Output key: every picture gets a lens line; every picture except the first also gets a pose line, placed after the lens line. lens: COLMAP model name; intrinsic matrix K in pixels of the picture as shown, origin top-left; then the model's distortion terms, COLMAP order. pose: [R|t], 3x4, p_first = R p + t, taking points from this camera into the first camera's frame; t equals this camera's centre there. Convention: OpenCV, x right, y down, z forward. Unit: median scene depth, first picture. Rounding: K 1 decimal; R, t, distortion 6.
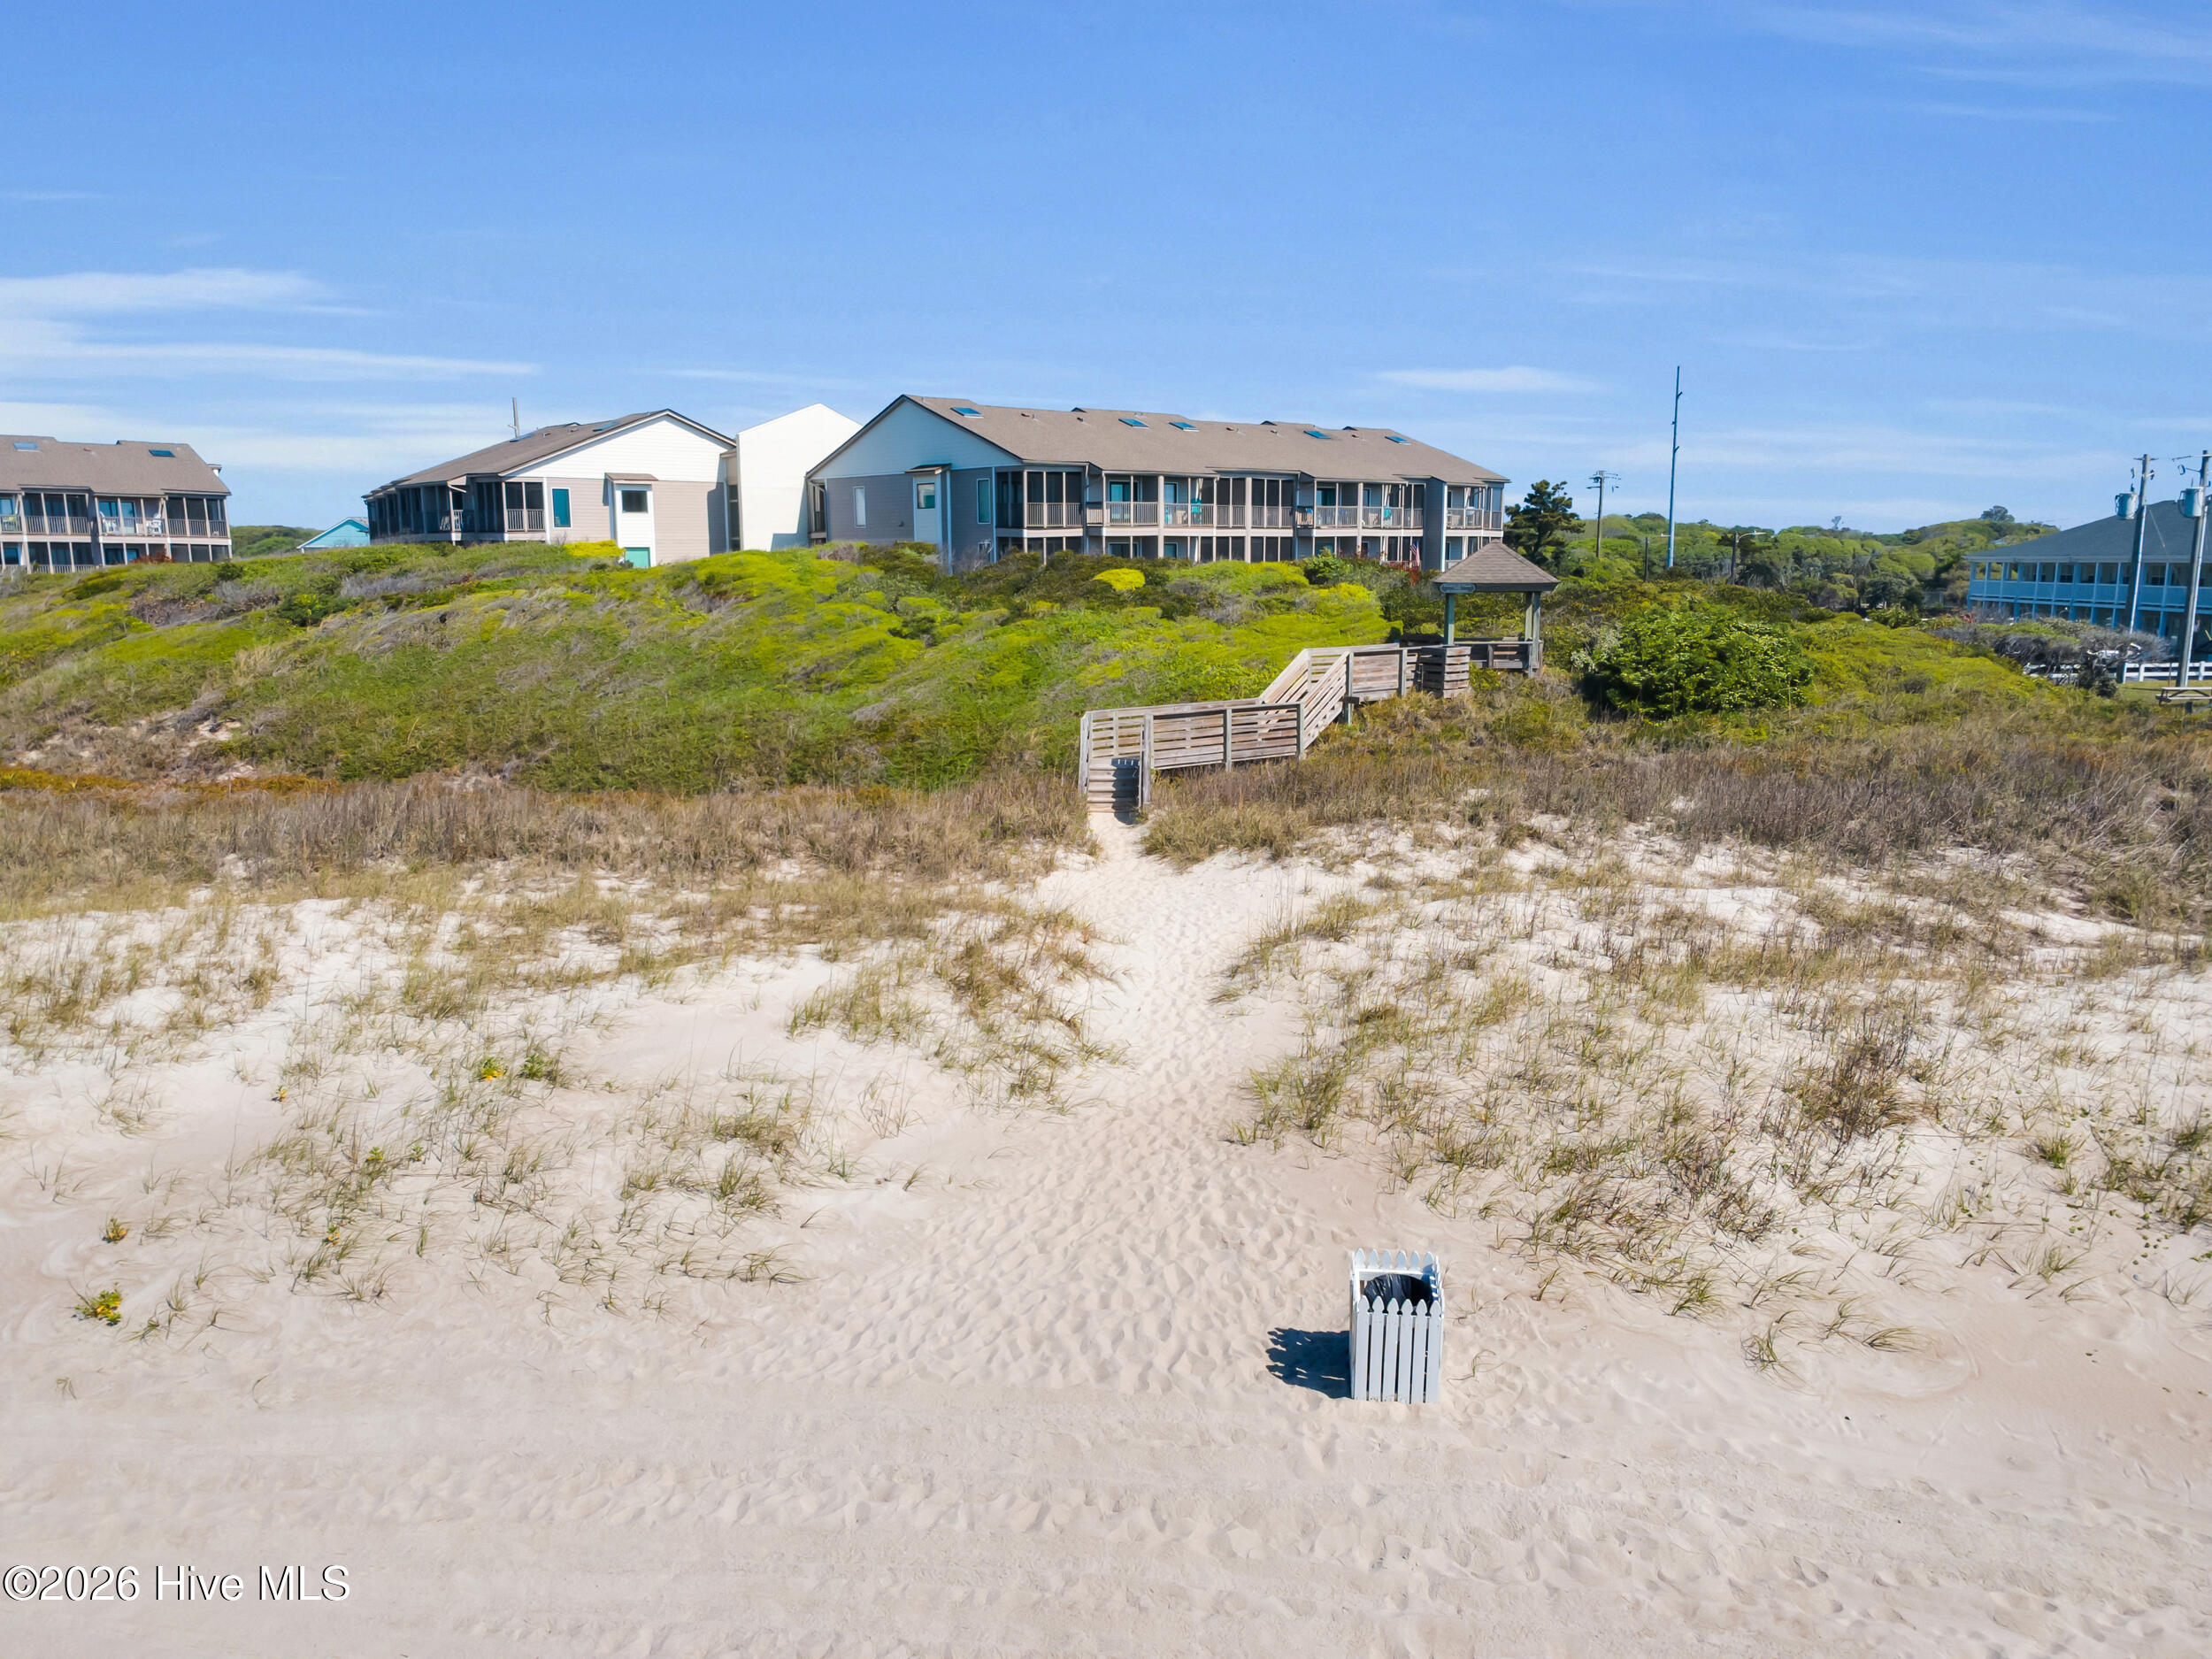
lens RADIAL K [[1611.0, 0, 1070.2], [0, 1611.0, 828.0], [0, 0, 1]] dist [0.029083, 0.005220]
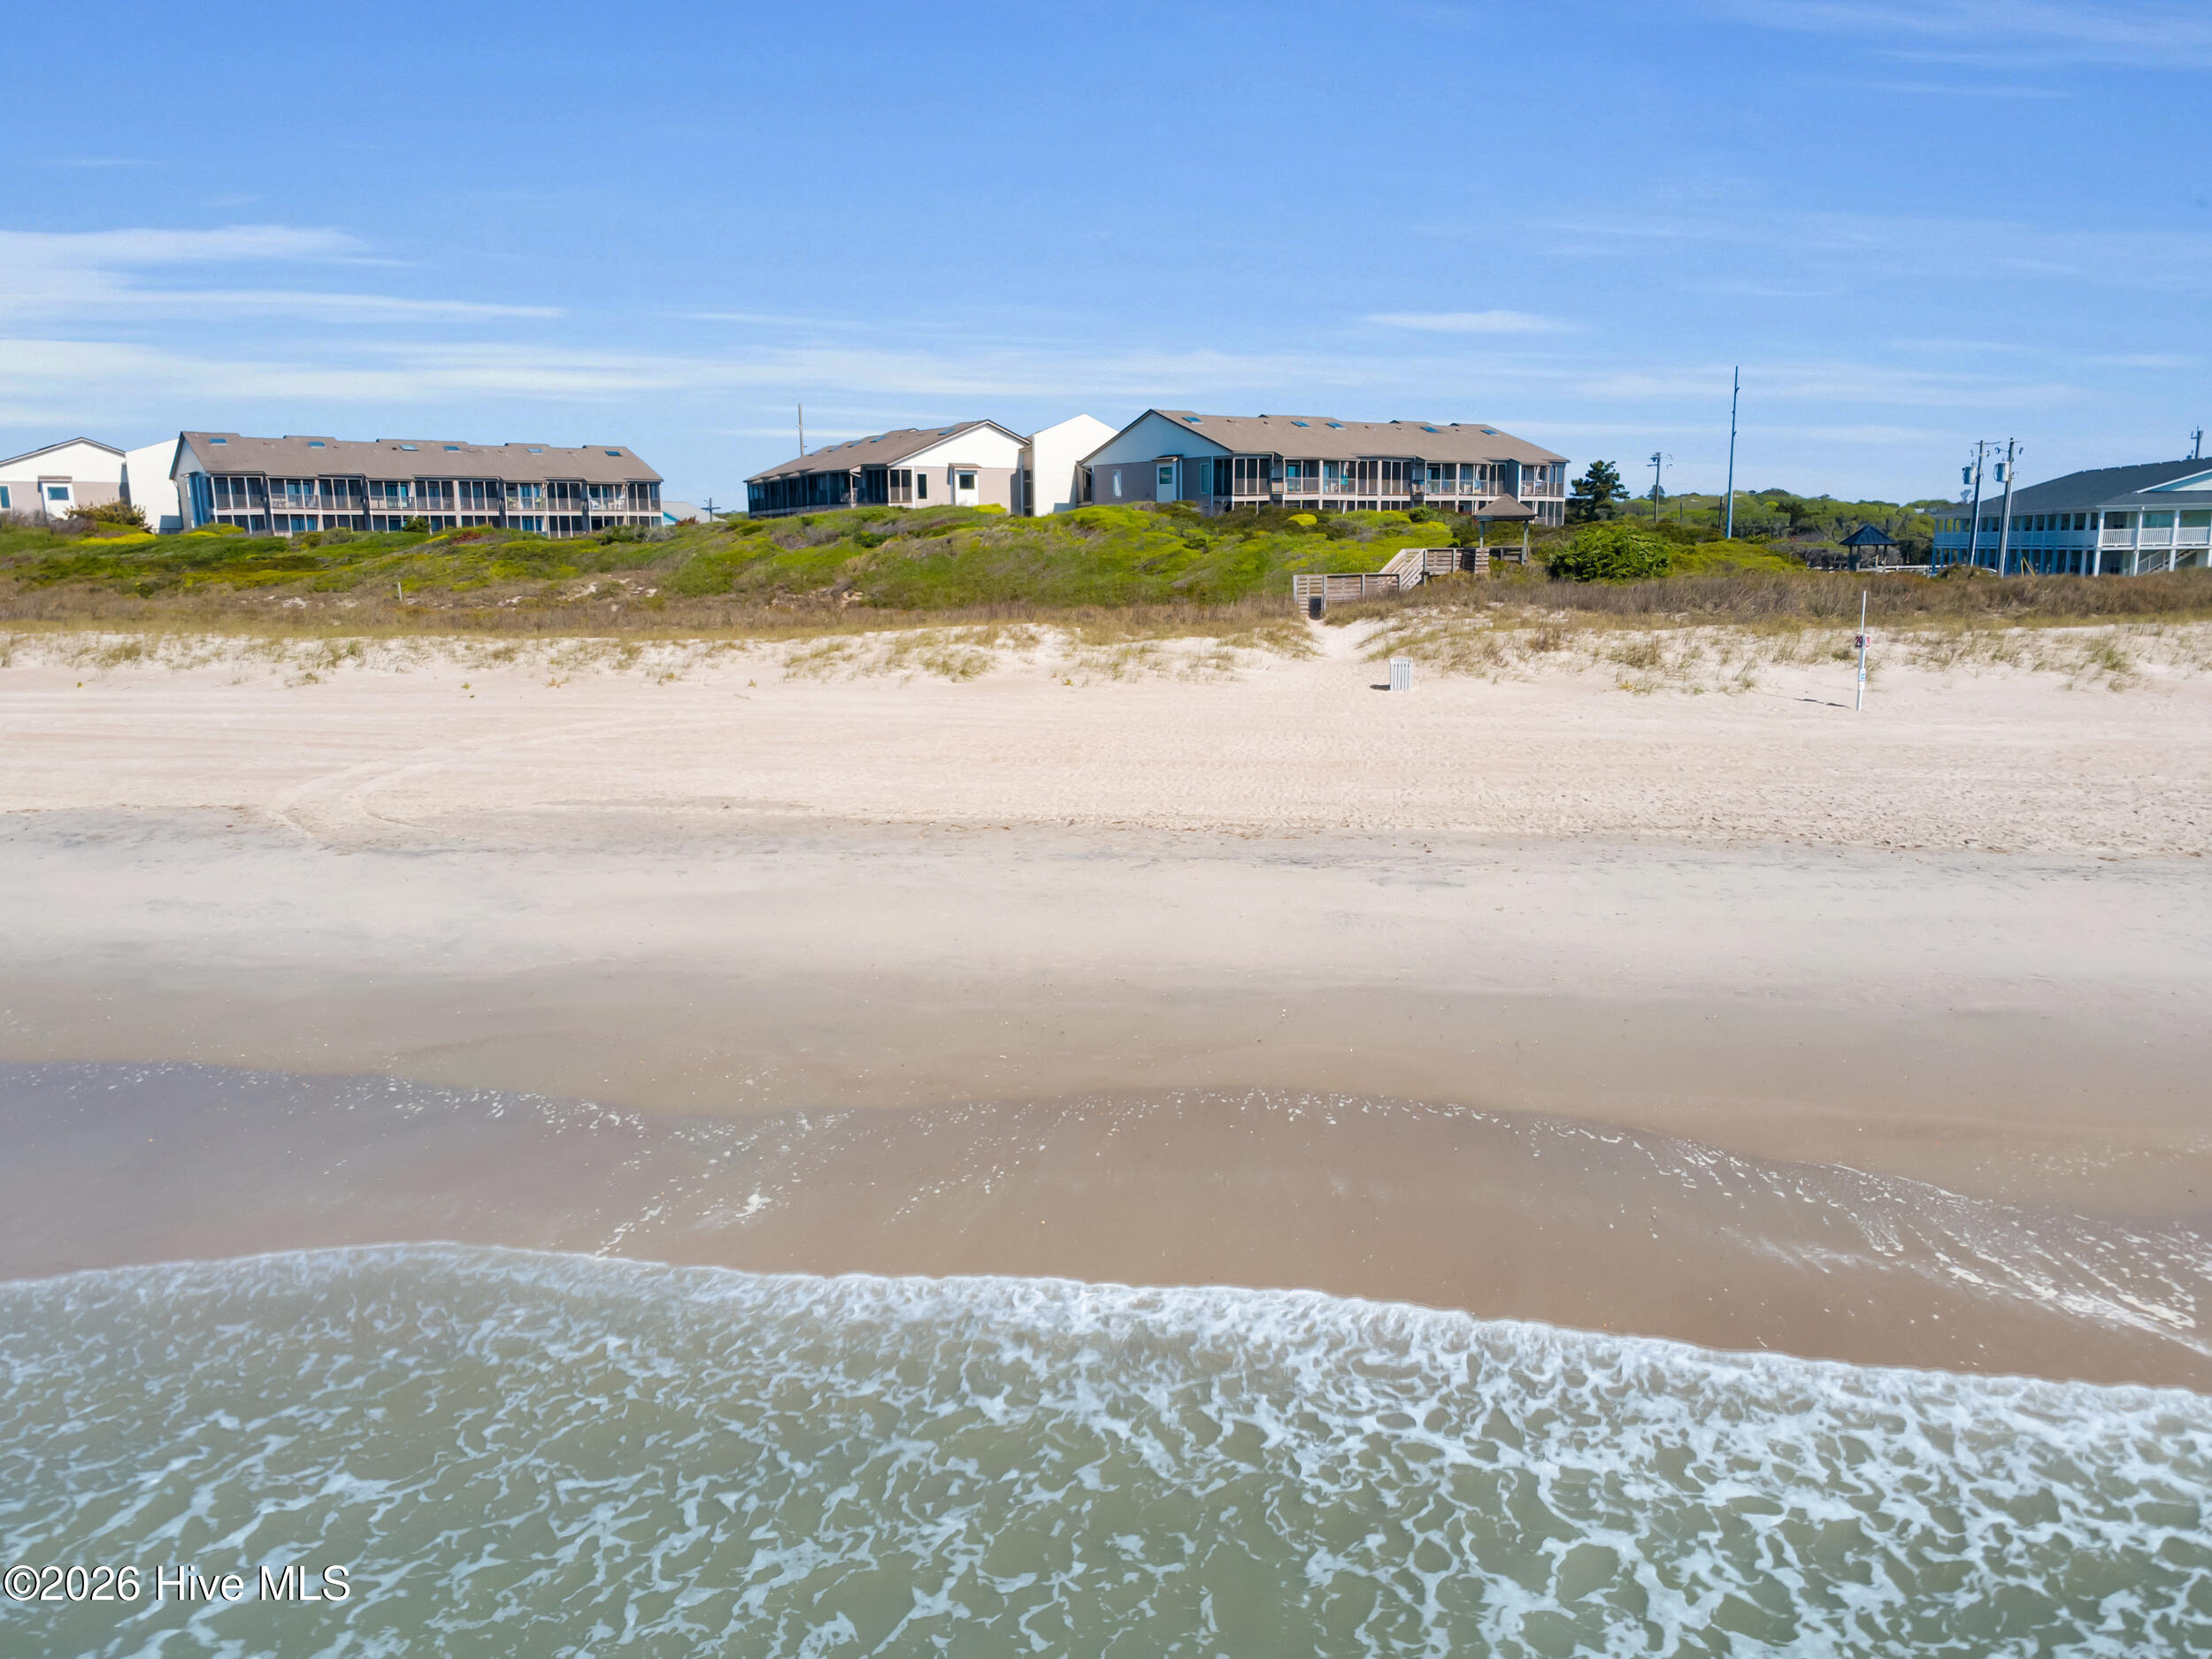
lens RADIAL K [[1576.2, 0, 1076.5], [0, 1576.2, 824.7], [0, 0, 1]] dist [0.013226, 0.002181]
pose [[0.996489, 0.008206, -0.083322, -0.044003], [-0.007150, 0.999890, 0.012957, 0.101032], [0.083419, -0.012315, 0.996438, -0.475510]]
